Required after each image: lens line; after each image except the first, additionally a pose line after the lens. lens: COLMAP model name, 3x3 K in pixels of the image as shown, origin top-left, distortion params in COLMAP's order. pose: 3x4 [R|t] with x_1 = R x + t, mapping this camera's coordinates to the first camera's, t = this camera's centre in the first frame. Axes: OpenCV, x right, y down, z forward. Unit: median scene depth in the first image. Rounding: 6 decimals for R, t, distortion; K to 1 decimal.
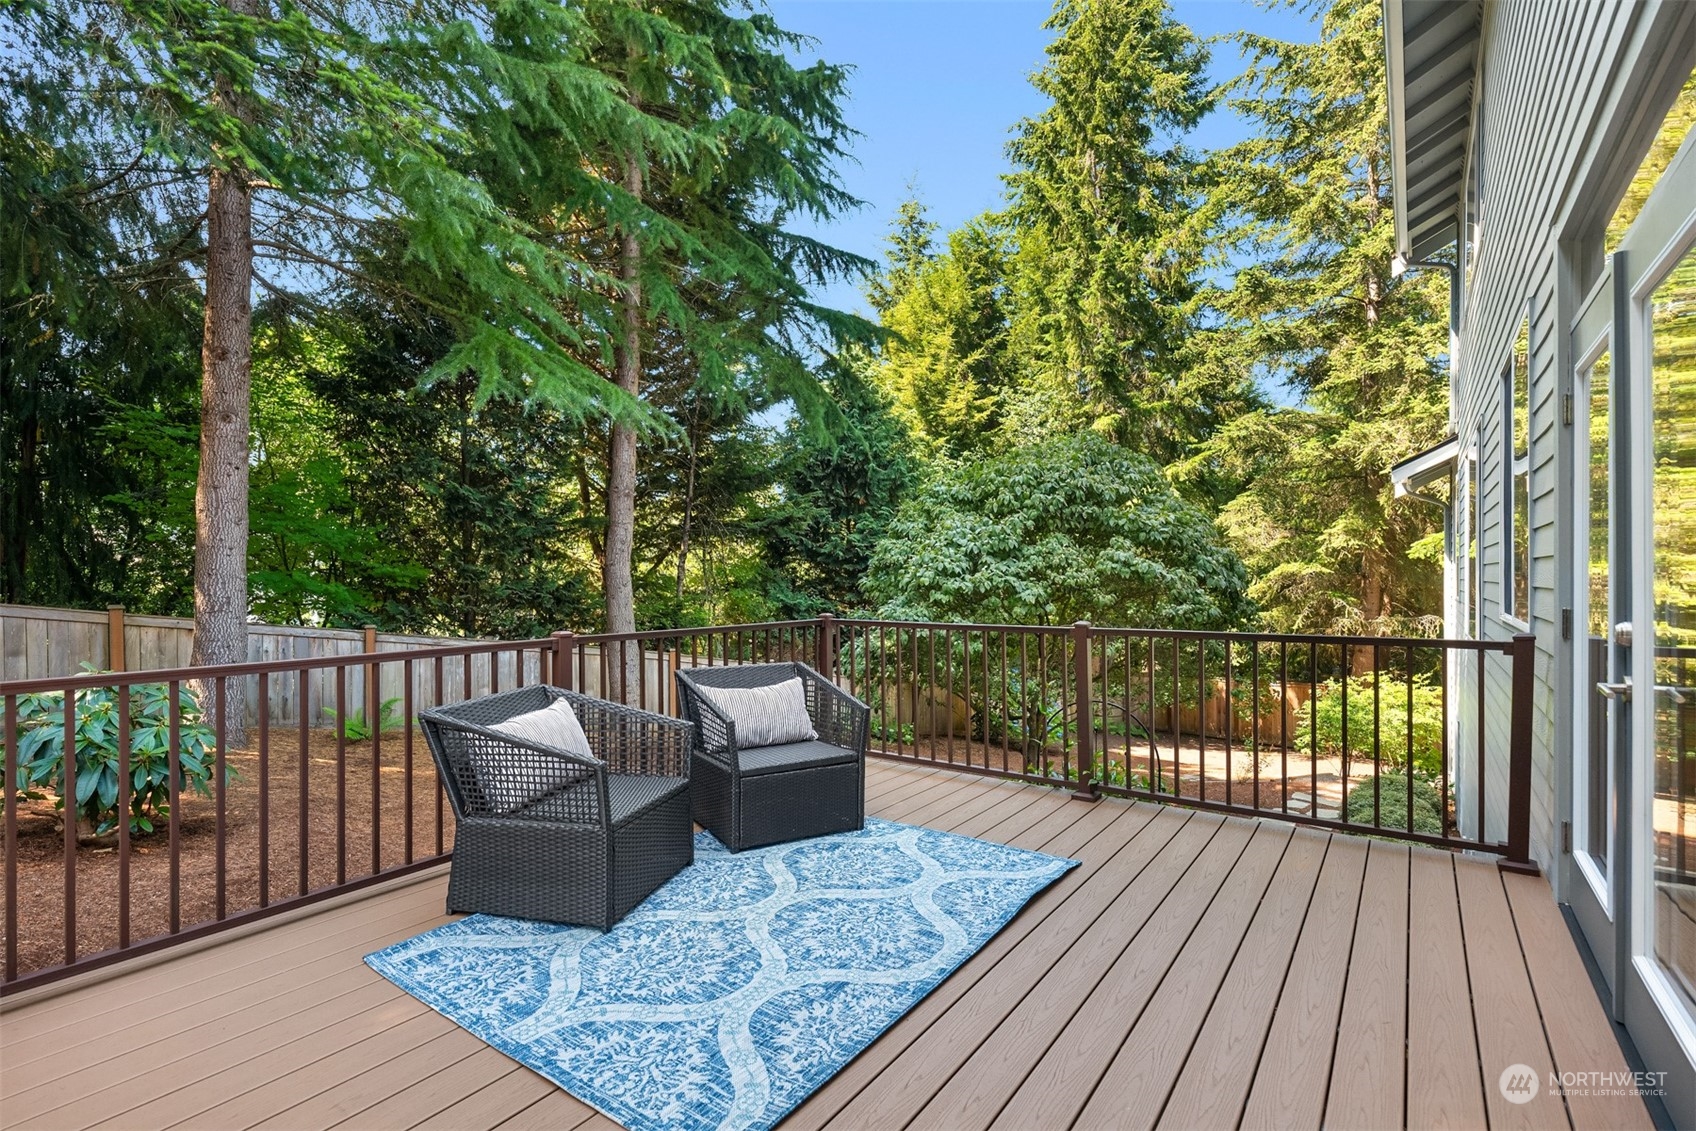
lens RADIAL K [[783.3, 0, 858.6], [0, 783.3, 568.8], [0, 0, 1]] dist [0.000455, 0.000561]
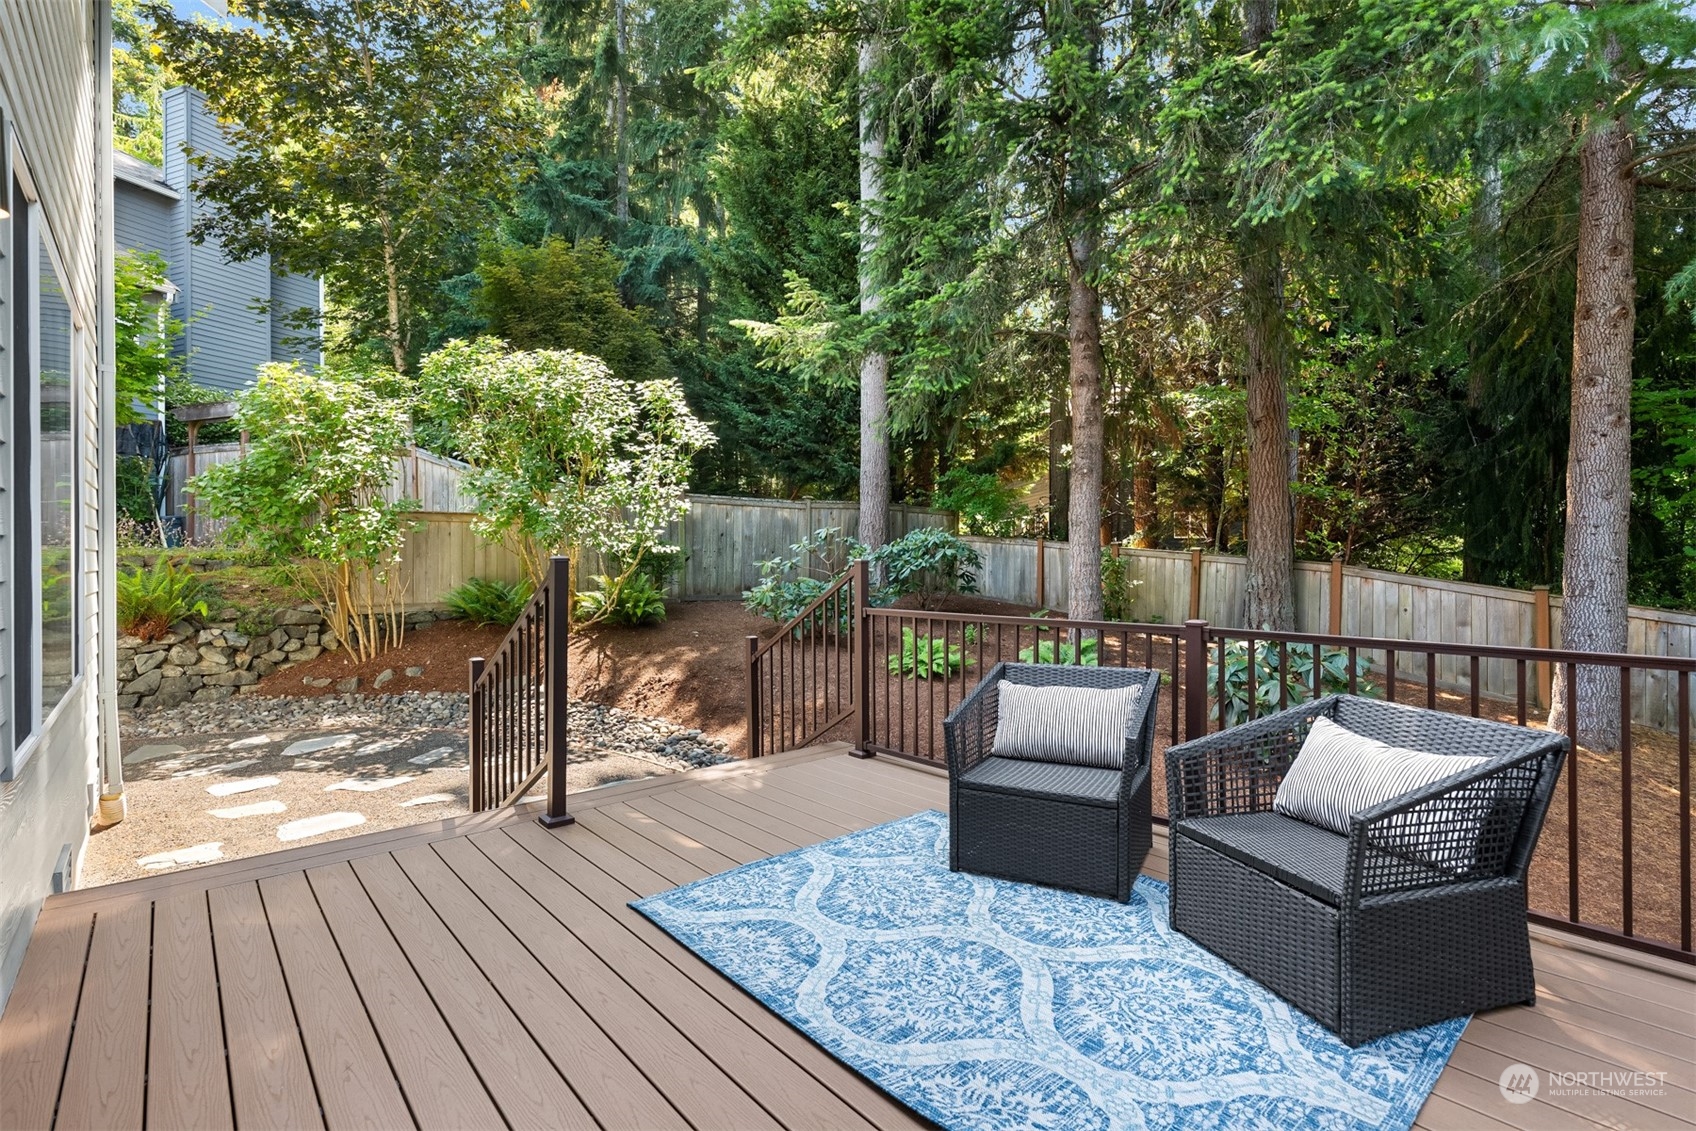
lens RADIAL K [[783.3, 0, 854.8], [0, 783.3, 564.1], [0, 0, 1]] dist [0.000455, 0.000561]
pose [[-0.231868, 0.012466, -0.972667, 0.804286], [0.015370, 0.999840, 0.009150, -0.005181], [0.972626, -0.012829, -0.232022, 1.083901]]
